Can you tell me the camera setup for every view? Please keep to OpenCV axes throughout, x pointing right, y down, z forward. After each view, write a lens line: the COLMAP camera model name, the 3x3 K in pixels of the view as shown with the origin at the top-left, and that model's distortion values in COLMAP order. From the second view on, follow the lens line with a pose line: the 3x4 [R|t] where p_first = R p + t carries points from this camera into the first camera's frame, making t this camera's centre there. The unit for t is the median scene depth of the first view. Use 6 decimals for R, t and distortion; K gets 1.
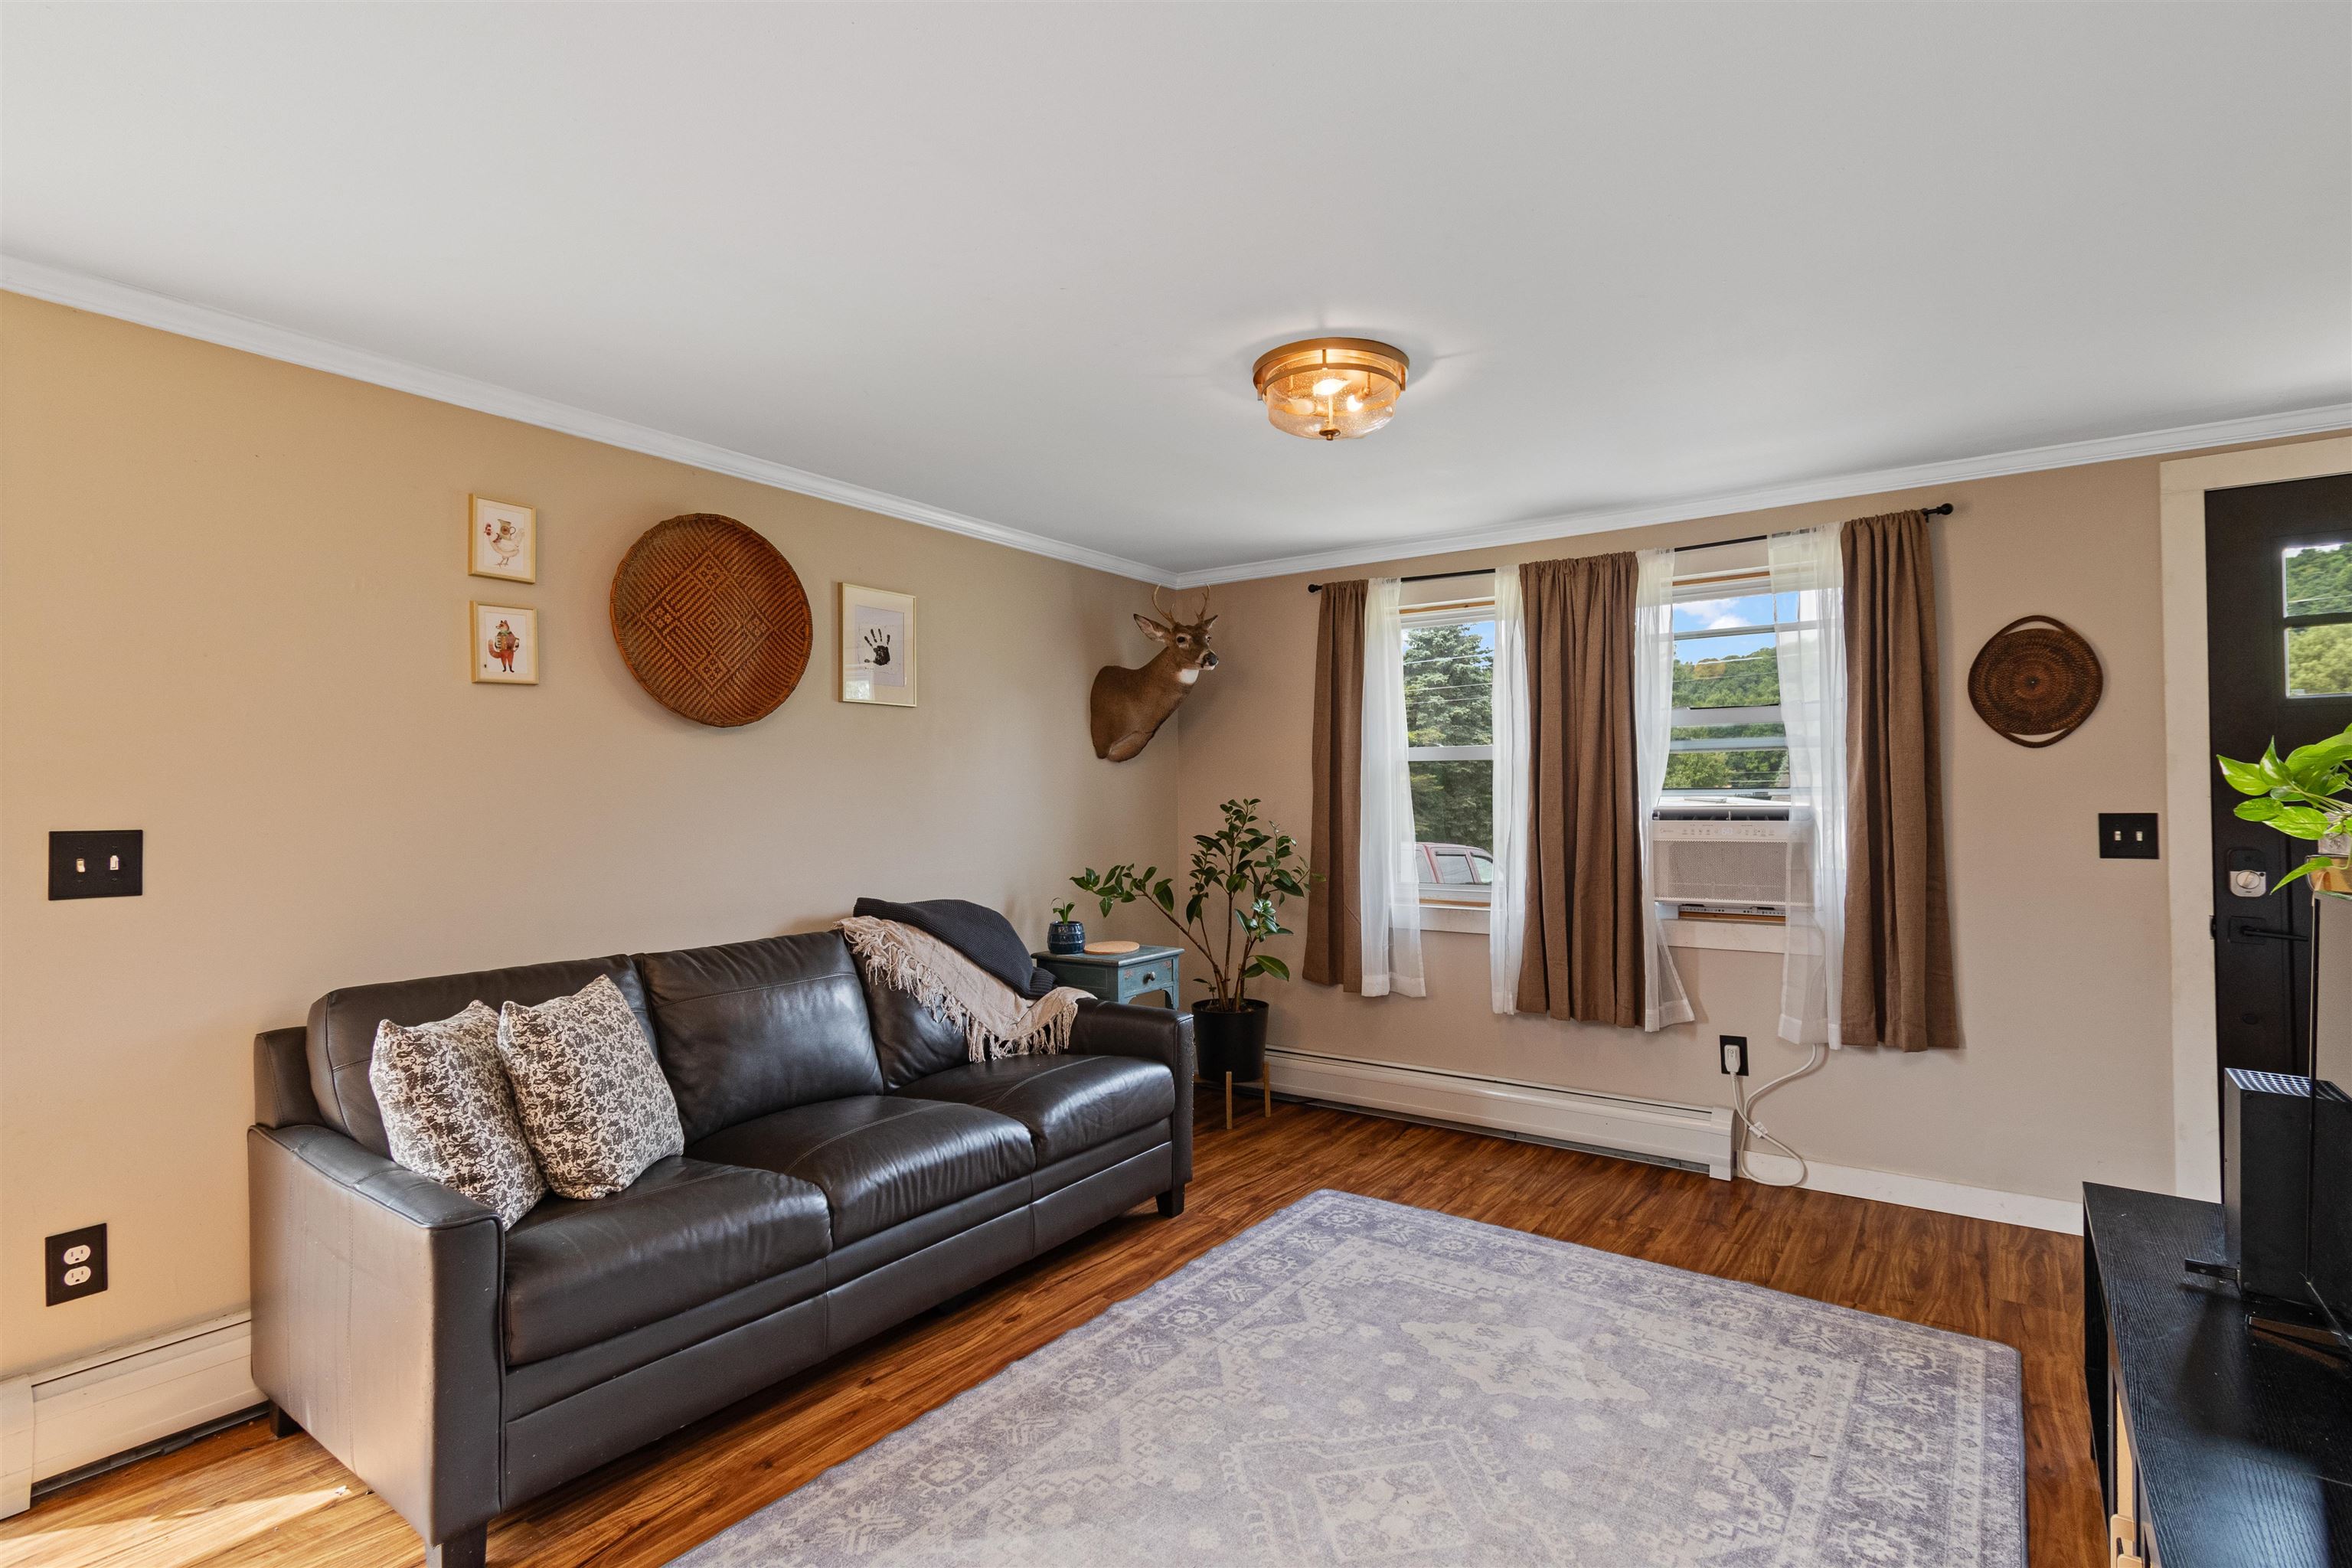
lens RADIAL K [[1102.5, 0, 1188.6], [0, 1102.5, 789.2], [0, 0, 1]] dist [0.001734, 0.001246]
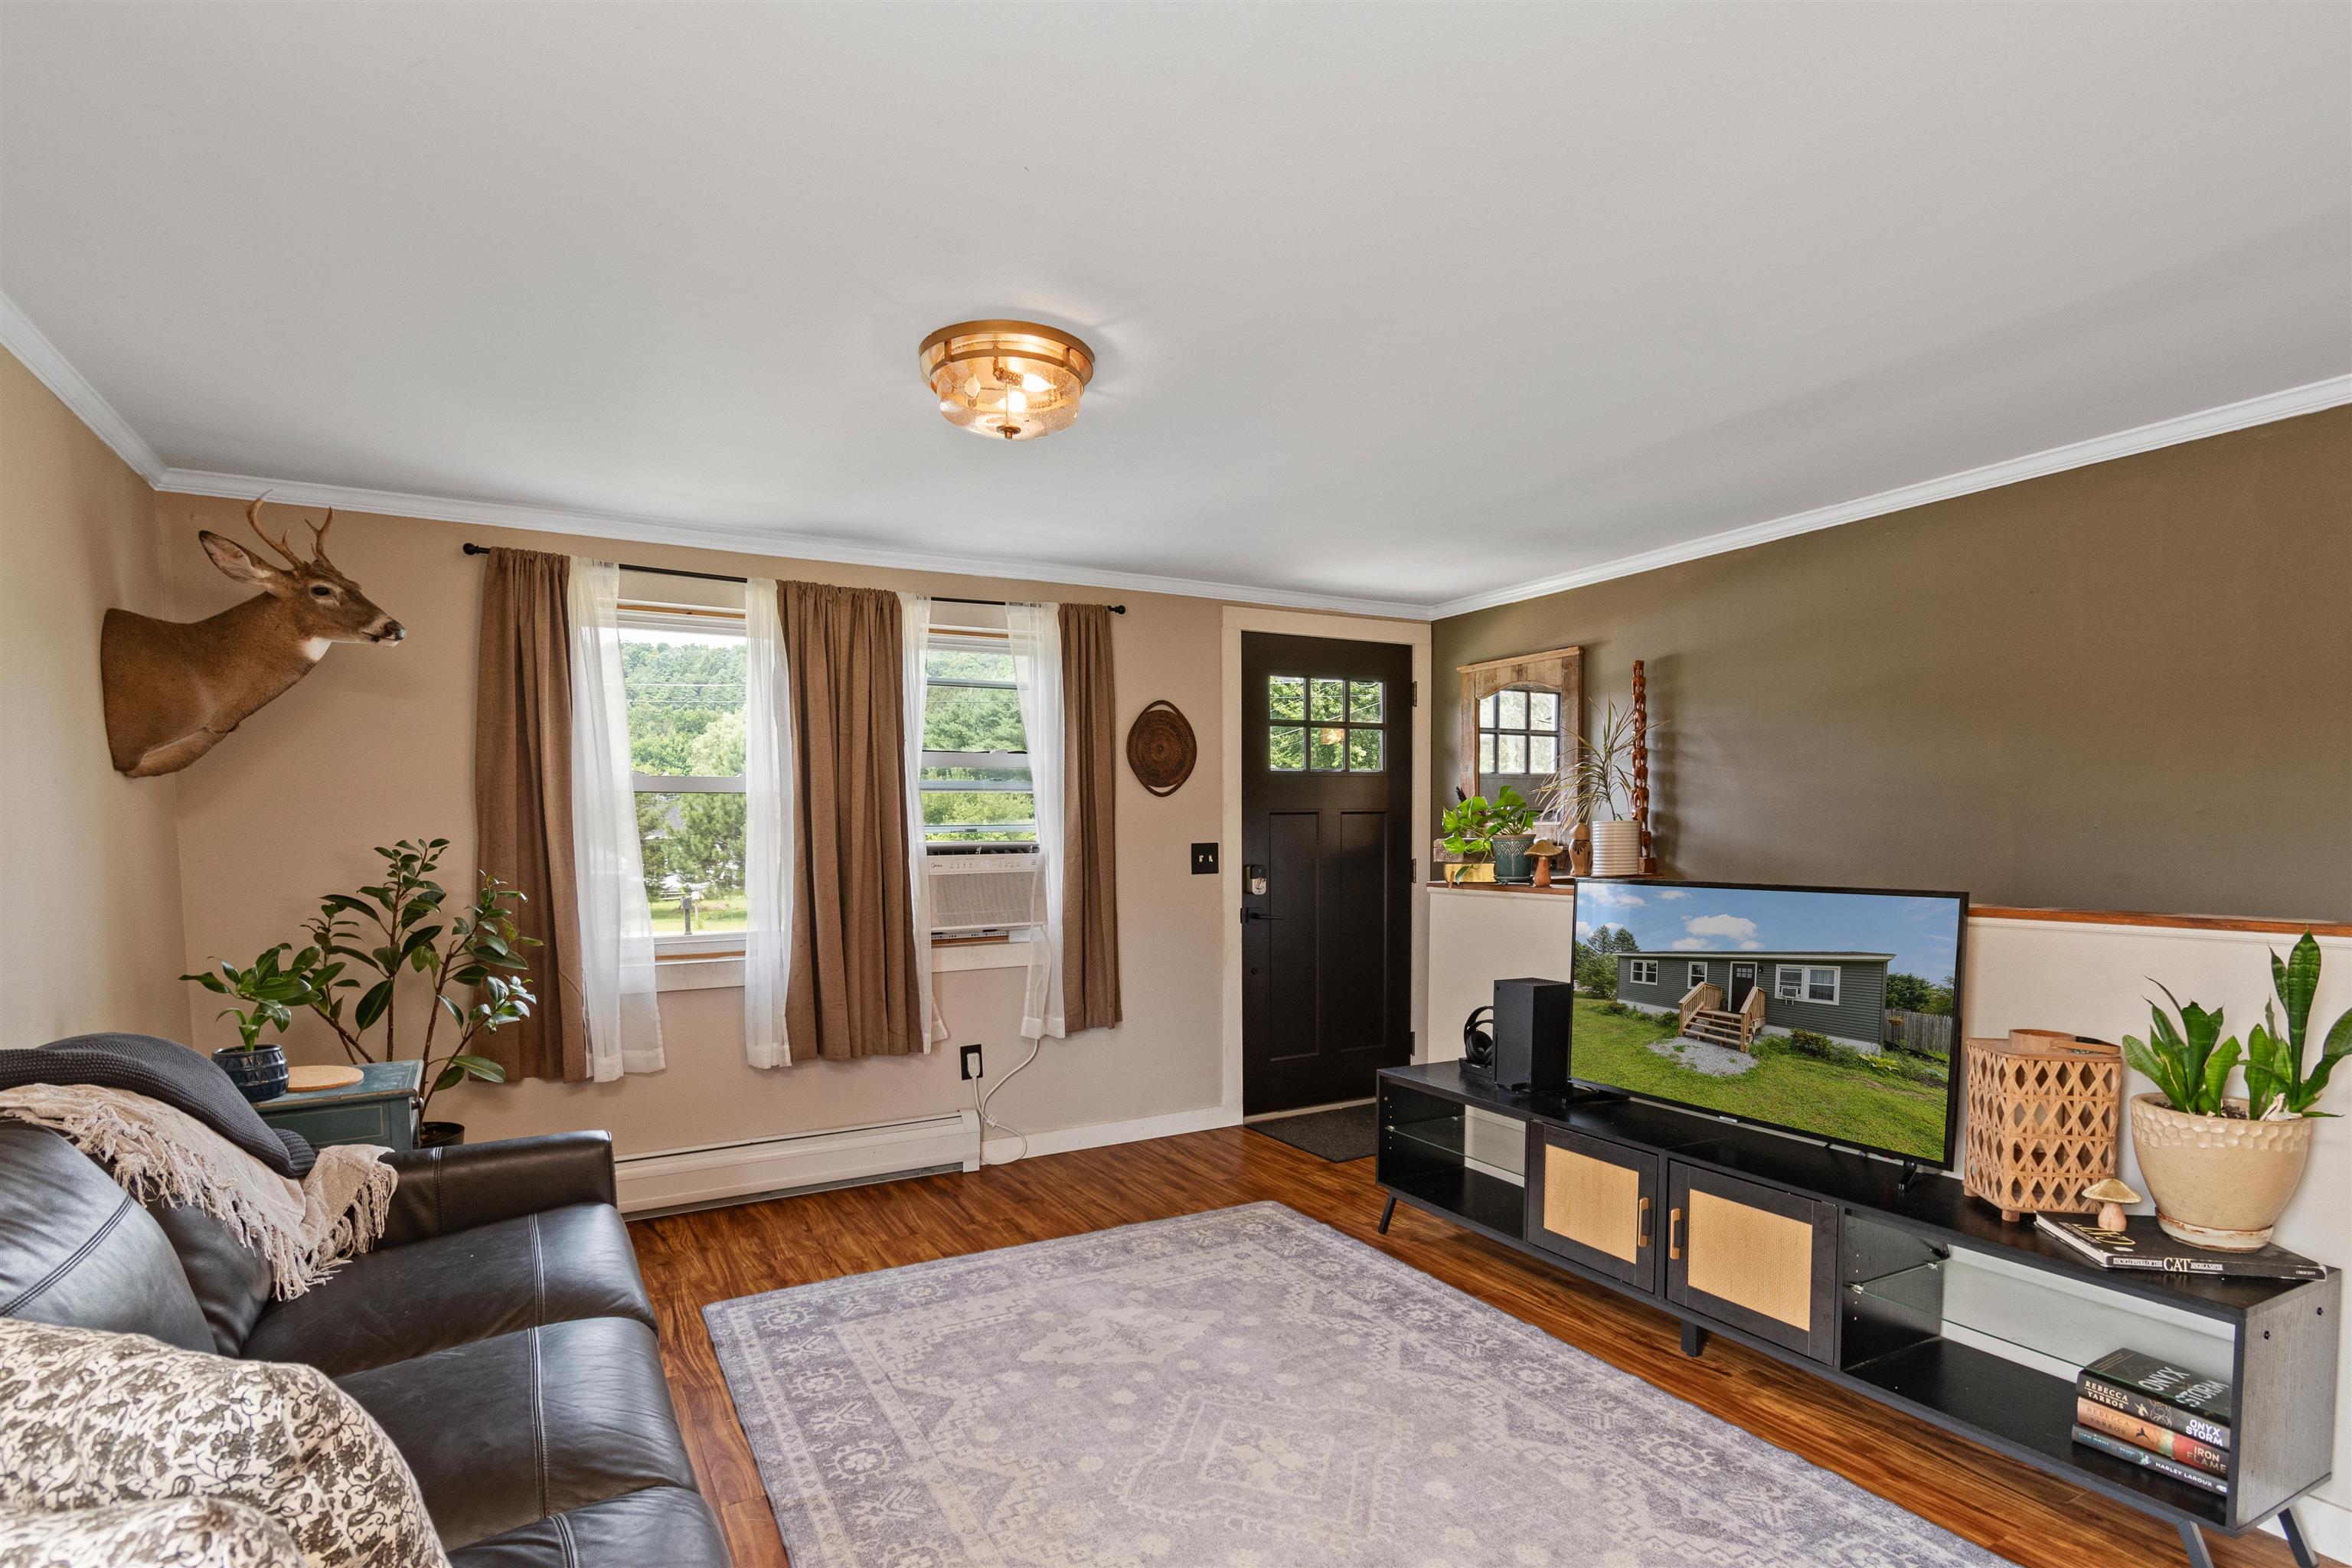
lens RADIAL K [[1177.4, 0, 1110.9], [0, 1177.4, 912.8], [0, 0, 1]] dist [0.000828, 0.000414]
pose [[0.453807, -0.063654, 0.888824, -0.535236], [-0.000547, 0.997425, 0.071711, 0.002043], [-0.891100, -0.033029, 0.452603, 0.349223]]
